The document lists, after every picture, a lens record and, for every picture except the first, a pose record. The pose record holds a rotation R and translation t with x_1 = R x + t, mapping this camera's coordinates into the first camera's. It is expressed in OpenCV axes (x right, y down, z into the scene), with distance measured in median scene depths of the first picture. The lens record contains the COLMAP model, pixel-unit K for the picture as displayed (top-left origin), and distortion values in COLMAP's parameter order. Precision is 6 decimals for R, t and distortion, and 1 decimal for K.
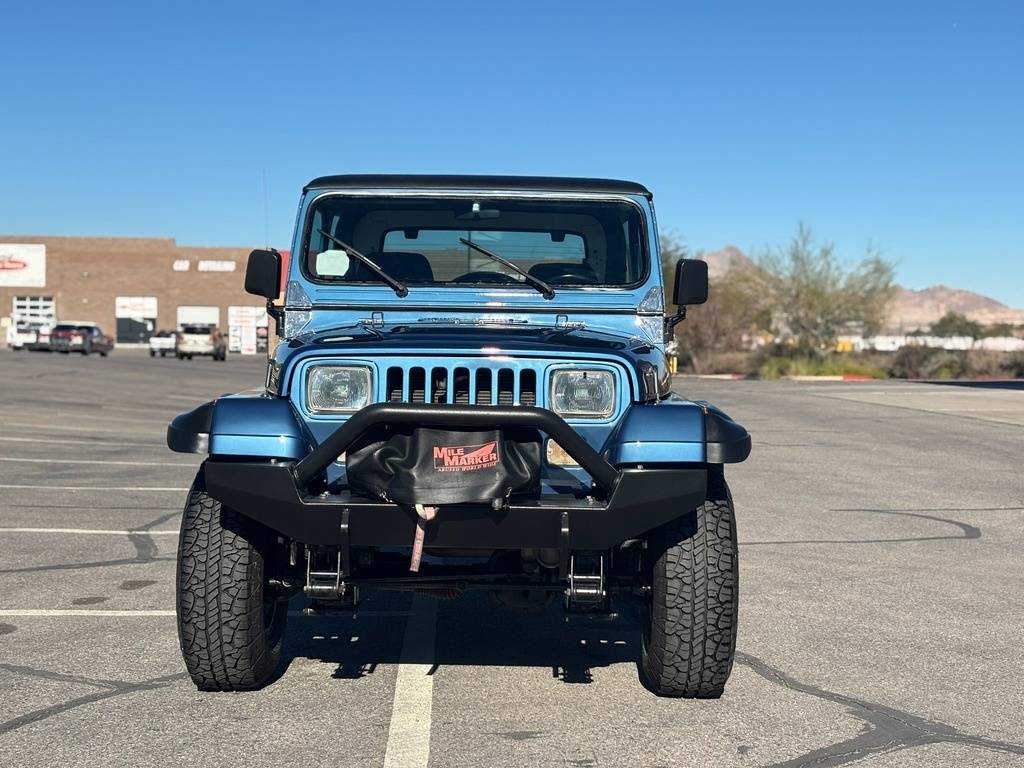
lens RADIAL K [[1539.5, 0, 512.0], [0, 1539.5, 384.0], [0, 0, 1]] dist [0.256434, -1.018883]
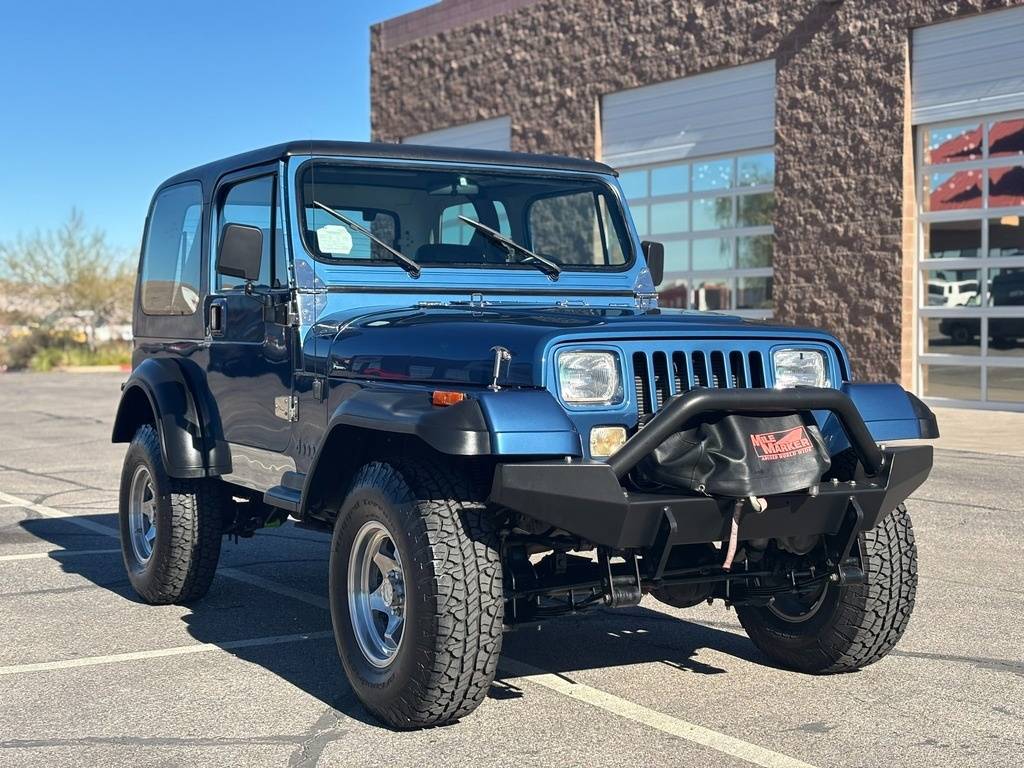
lens RADIAL K [[1539.5, 0, 512.0], [0, 1539.5, 384.0], [0, 0, 1]] dist [0.256434, -1.018883]
pose [[0.873307, -0.030511, 0.486214, -0.355505], [0.027373, 0.999533, 0.013556, -0.003796], [-0.486401, 0.001470, 0.873734, 0.137332]]
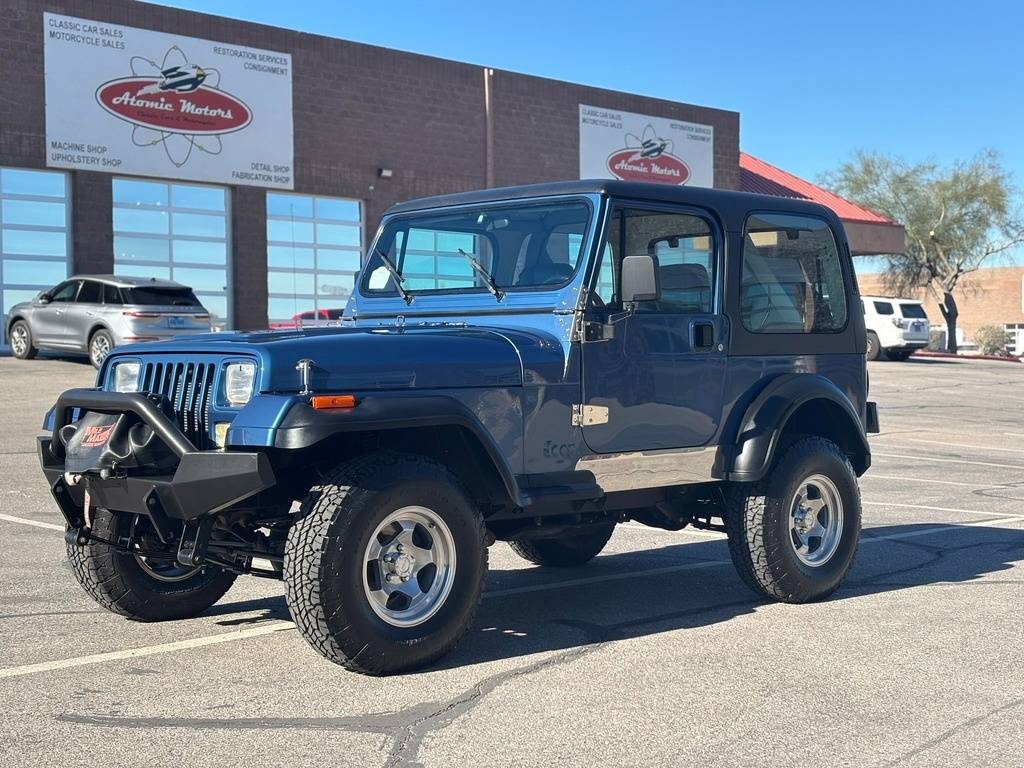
lens RADIAL K [[1539.5, 0, 512.0], [0, 1539.5, 384.0], [0, 0, 1]] dist [0.256434, -1.018883]
pose [[0.691886, -0.003446, -0.721998, 0.601299], [-0.009829, 0.999851, -0.014192, 0.012013], [0.721939, 0.016916, 0.691749, 0.215982]]
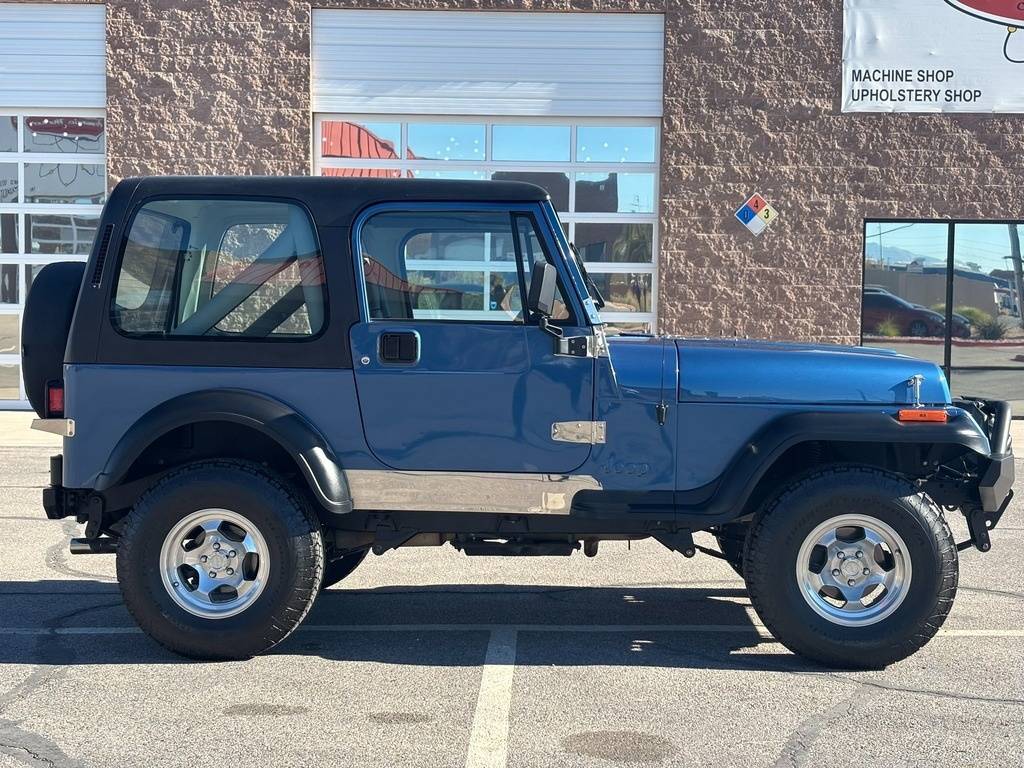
lens RADIAL K [[1539.5, 0, 512.0], [0, 1539.5, 384.0], [0, 0, 1]] dist [0.256434, -1.018883]
pose [[0.054694, -0.053676, 0.997059, -0.847788], [0.023673, 0.998343, 0.052446, -0.049105], [-0.998223, 0.020735, 0.055874, 0.762650]]
